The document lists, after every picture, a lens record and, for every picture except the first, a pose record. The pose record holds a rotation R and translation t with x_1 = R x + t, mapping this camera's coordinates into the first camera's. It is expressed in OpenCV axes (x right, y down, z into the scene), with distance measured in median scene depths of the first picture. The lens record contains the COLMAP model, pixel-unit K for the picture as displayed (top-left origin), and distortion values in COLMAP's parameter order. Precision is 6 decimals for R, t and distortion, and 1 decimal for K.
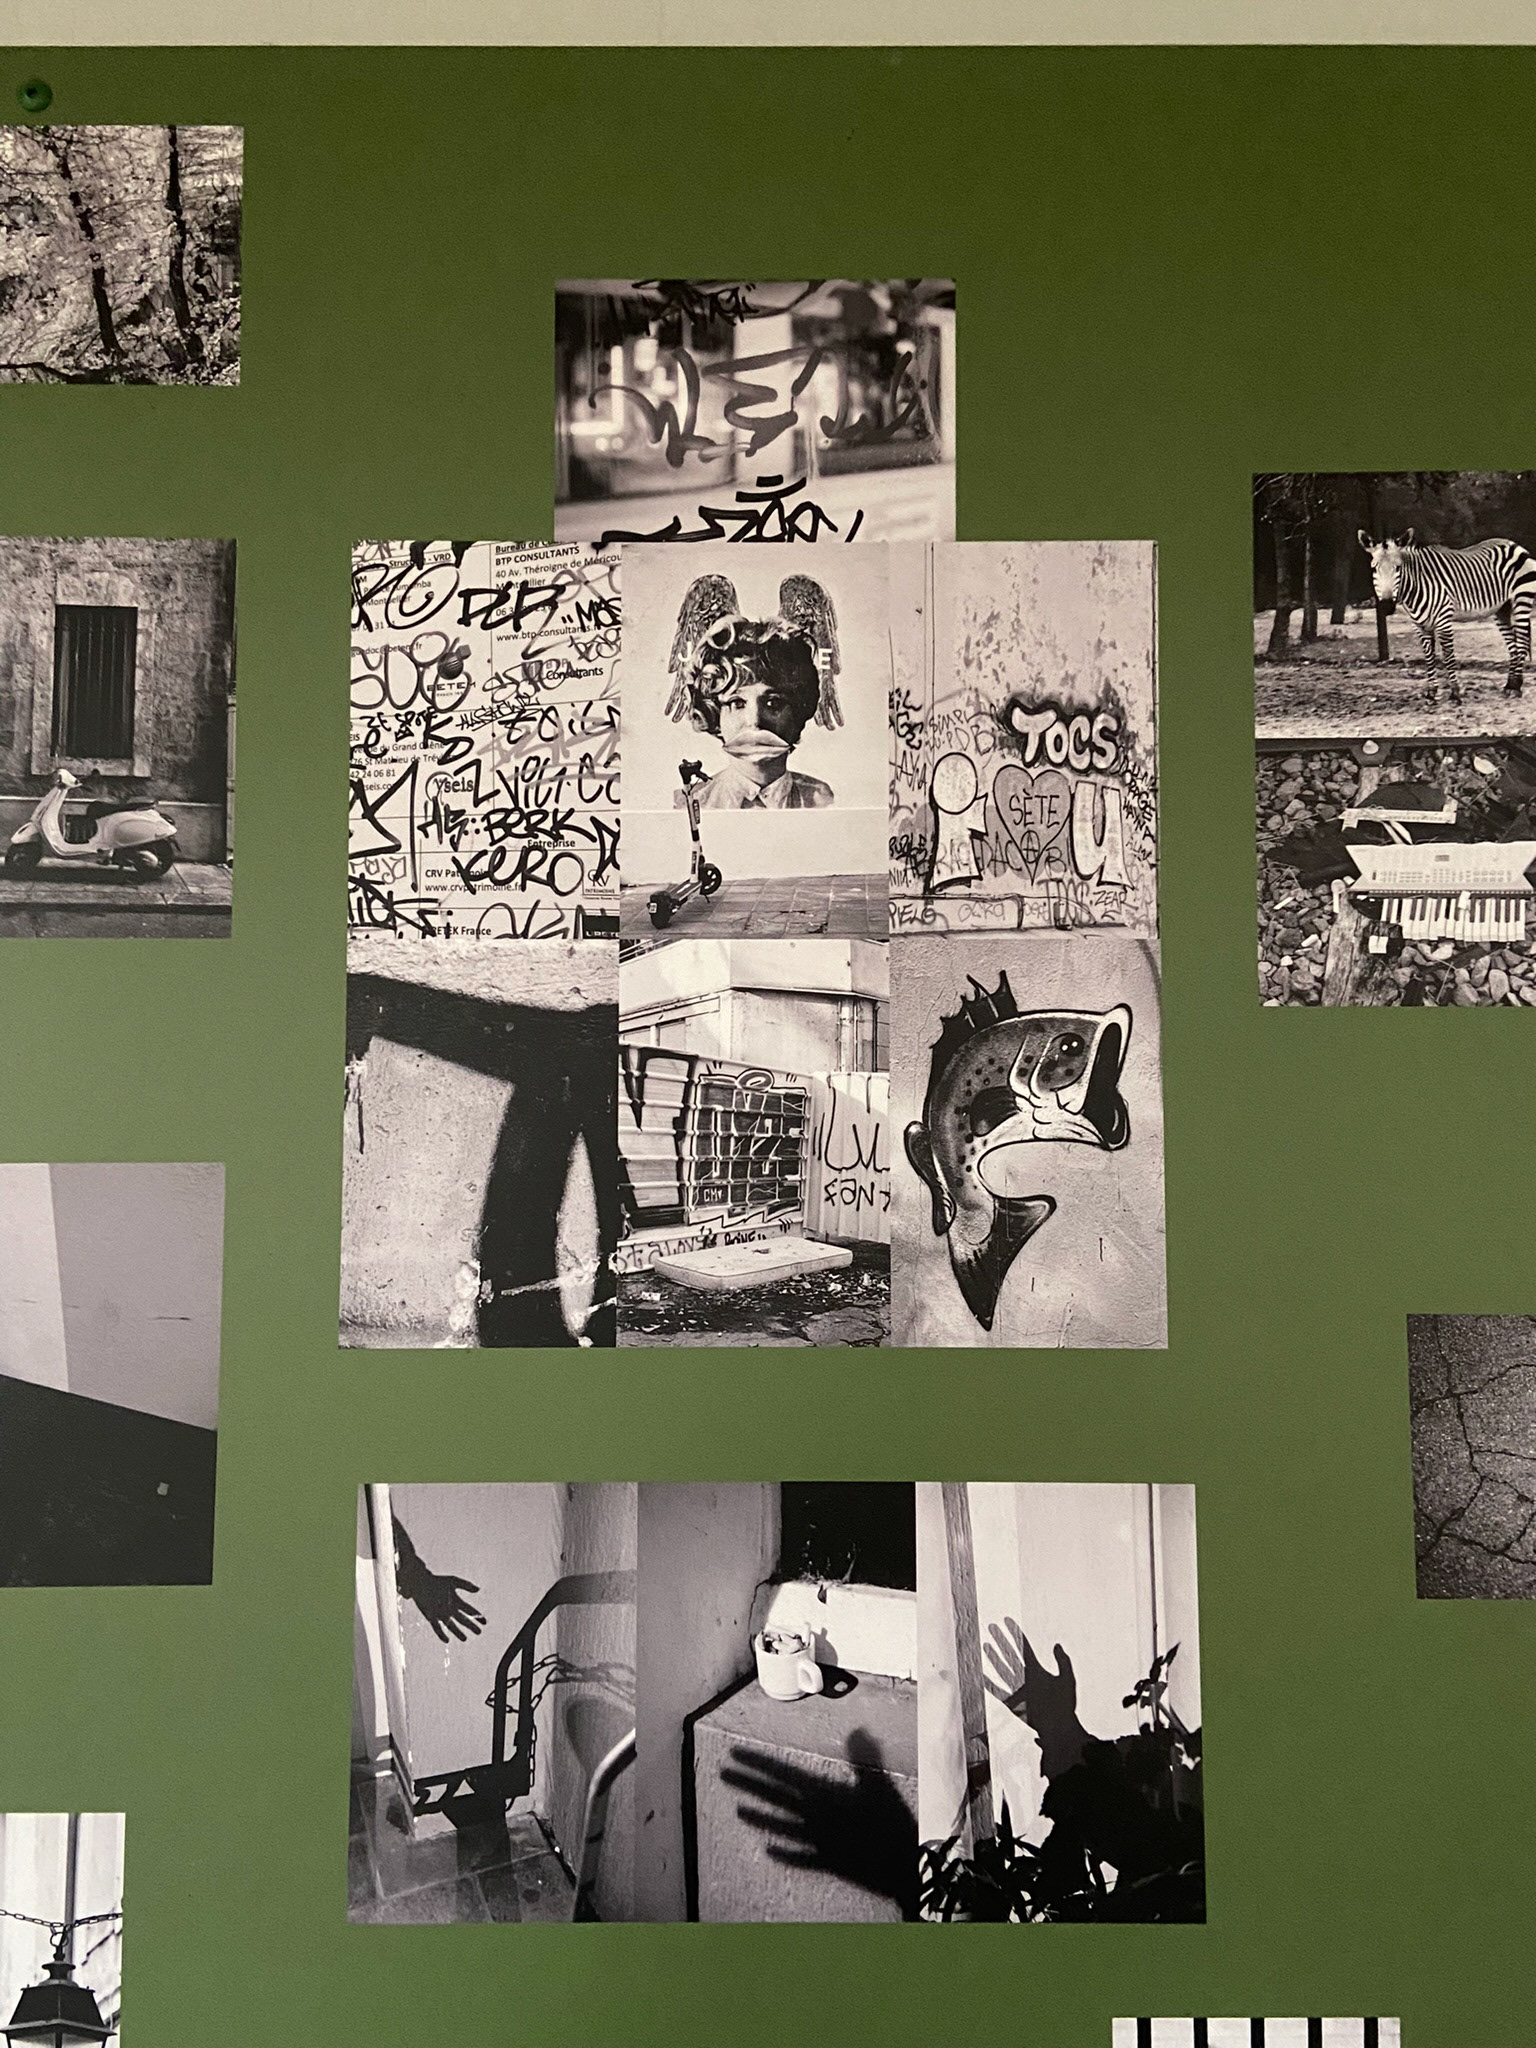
lens RADIAL K [[1766.4, 0, 760.4], [0, 1766.4, 1012.7], [0, 0, 1]] dist [0.118402, -0.144843]
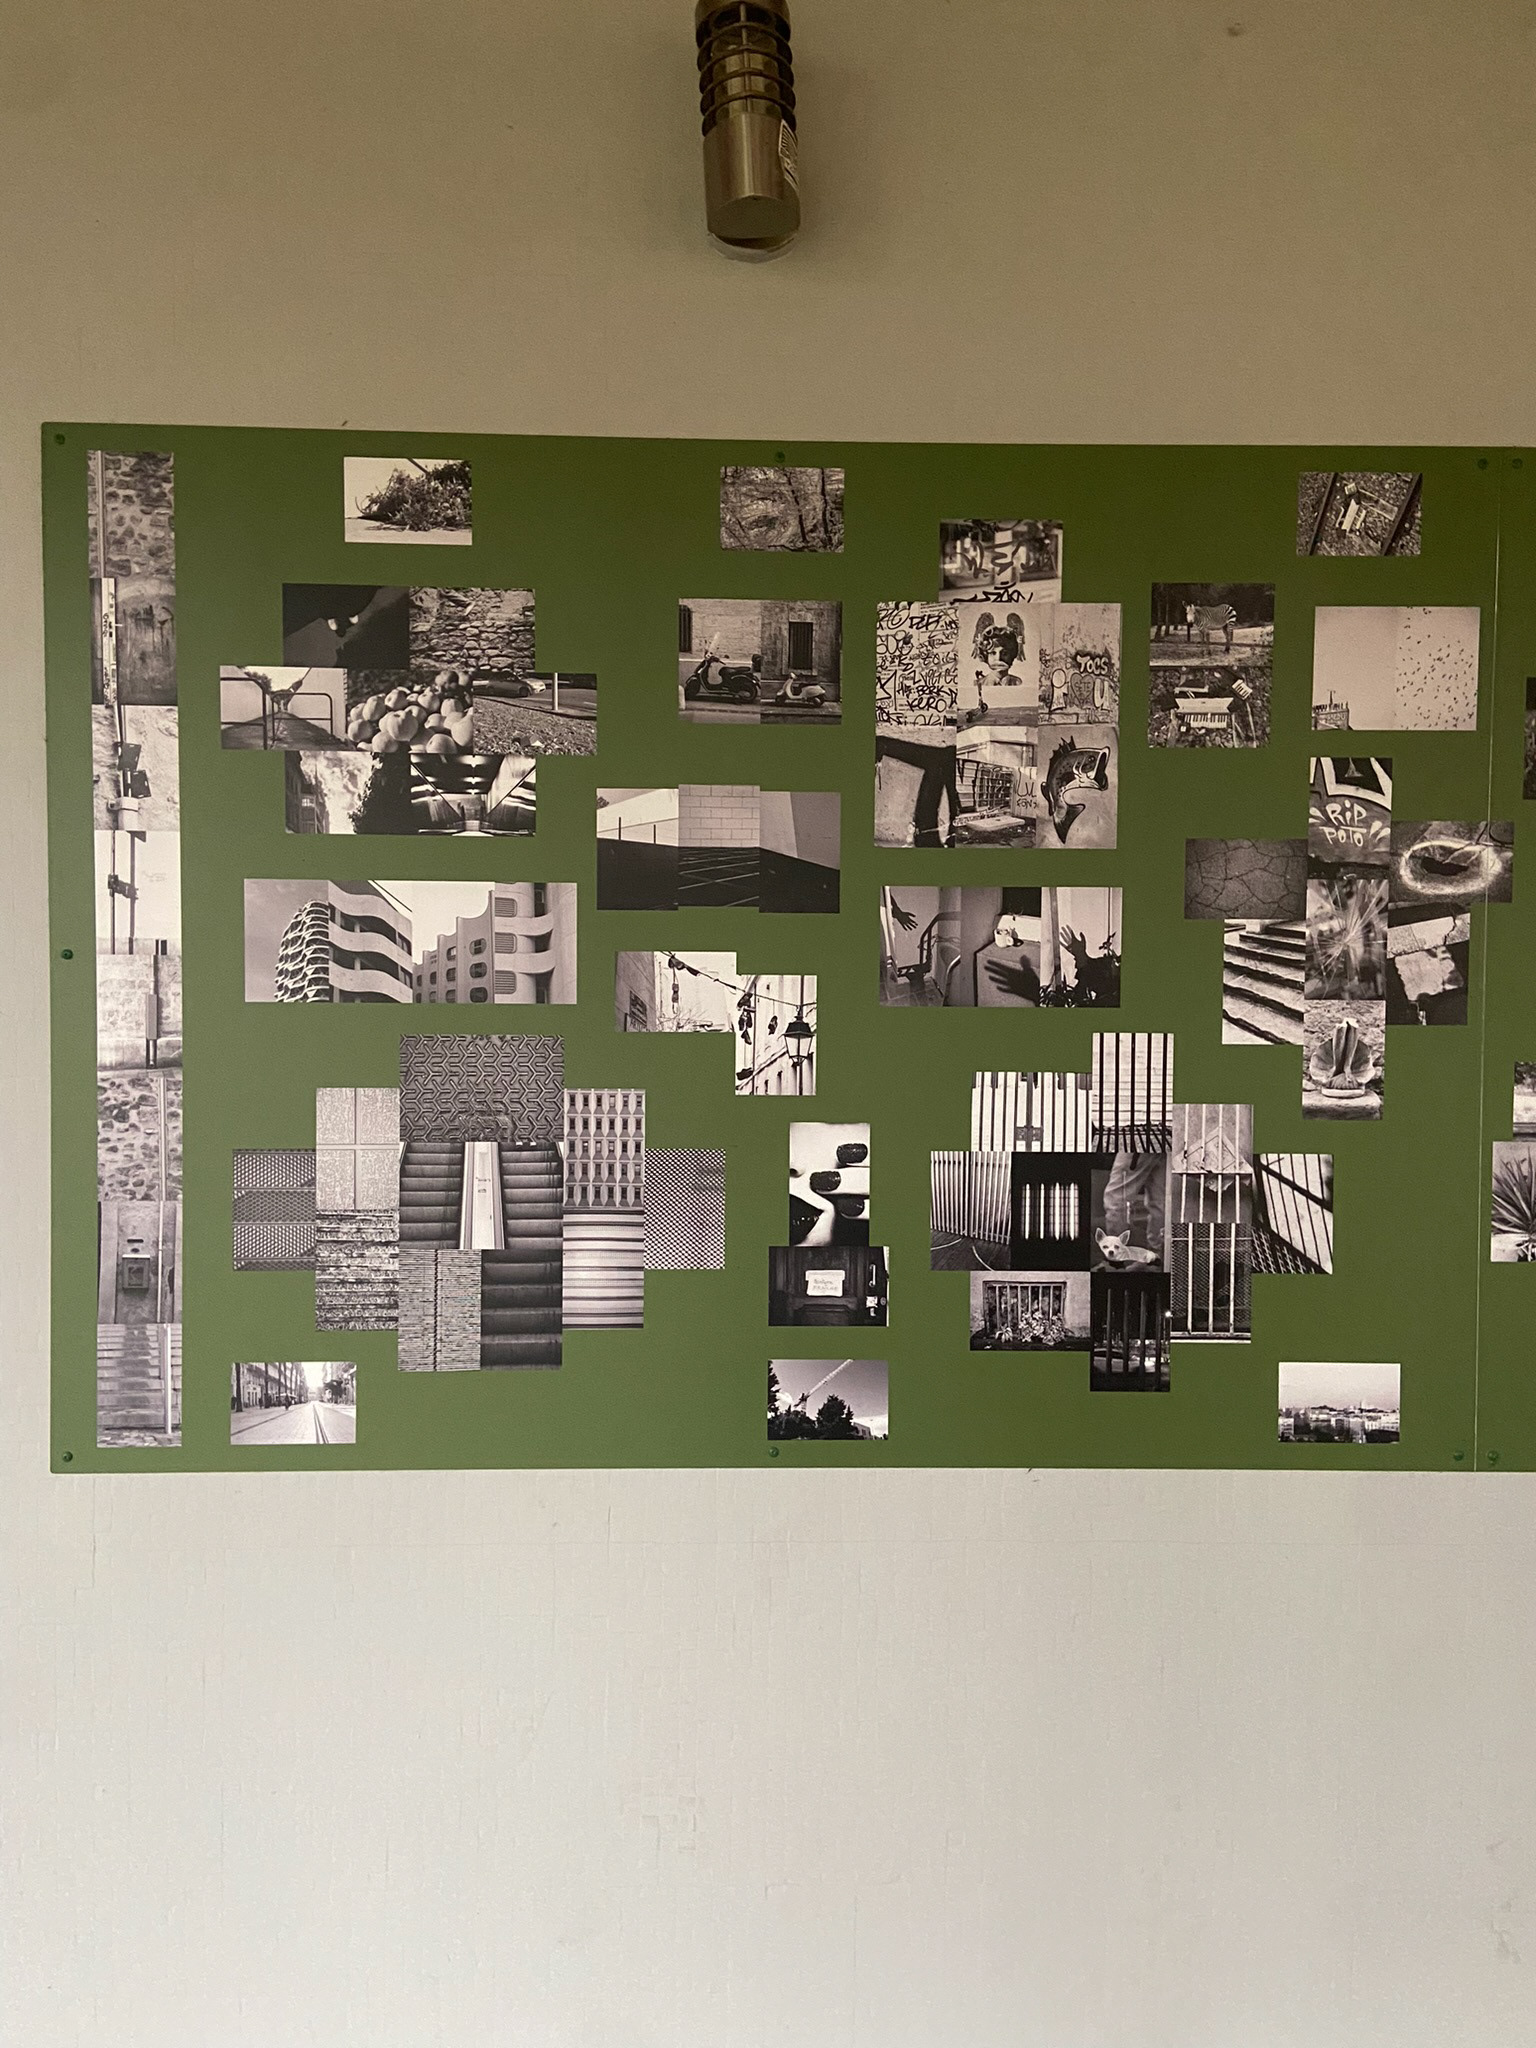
lens RADIAL K [[1555.1, 0, 765.2], [0, 1555.1, 1030.2], [0, 0, 1]] dist [0.098192, -0.043441]
pose [[0.999530, 0.005998, 0.030072, -0.529940], [-0.009116, 0.994468, 0.104639, 0.225321], [-0.029278, -0.104864, 0.994055, -1.989295]]
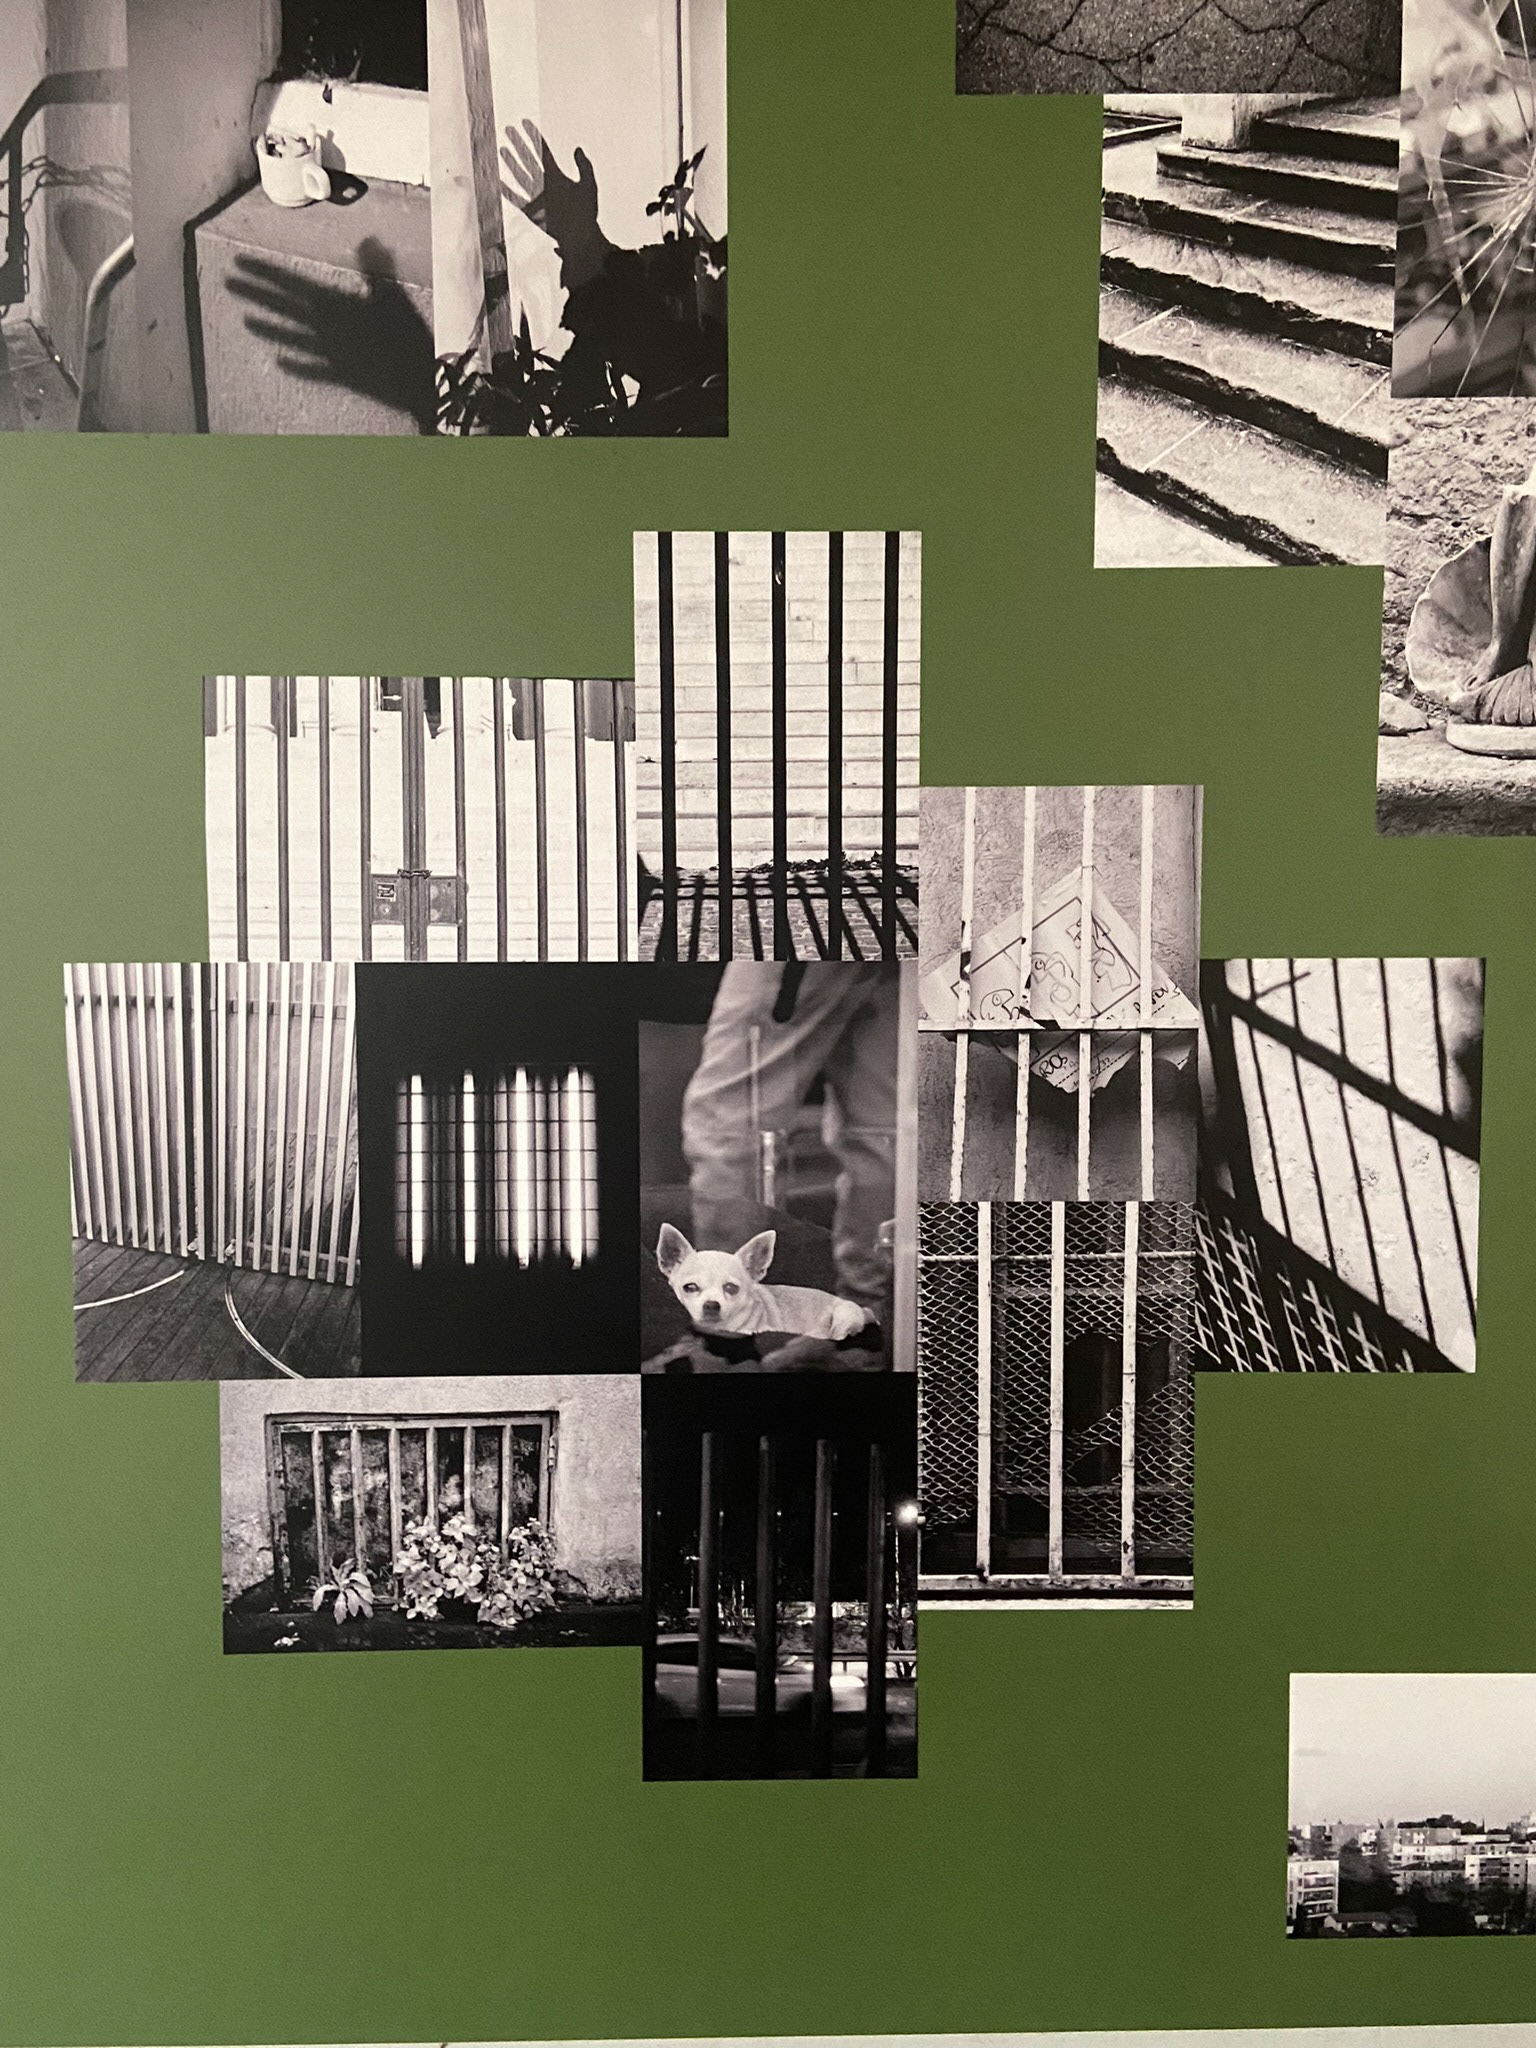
lens RADIAL K [[1766.4, 0, 757.9], [0, 1766.4, 1020.7], [0, 0, 1]] dist [0.118402, -0.144843]
pose [[0.999913, -0.005909, 0.011781, 0.242121], [0.004011, 0.987889, 0.155110, 0.648558], [-0.012554, -0.155049, 0.987827, -0.014044]]
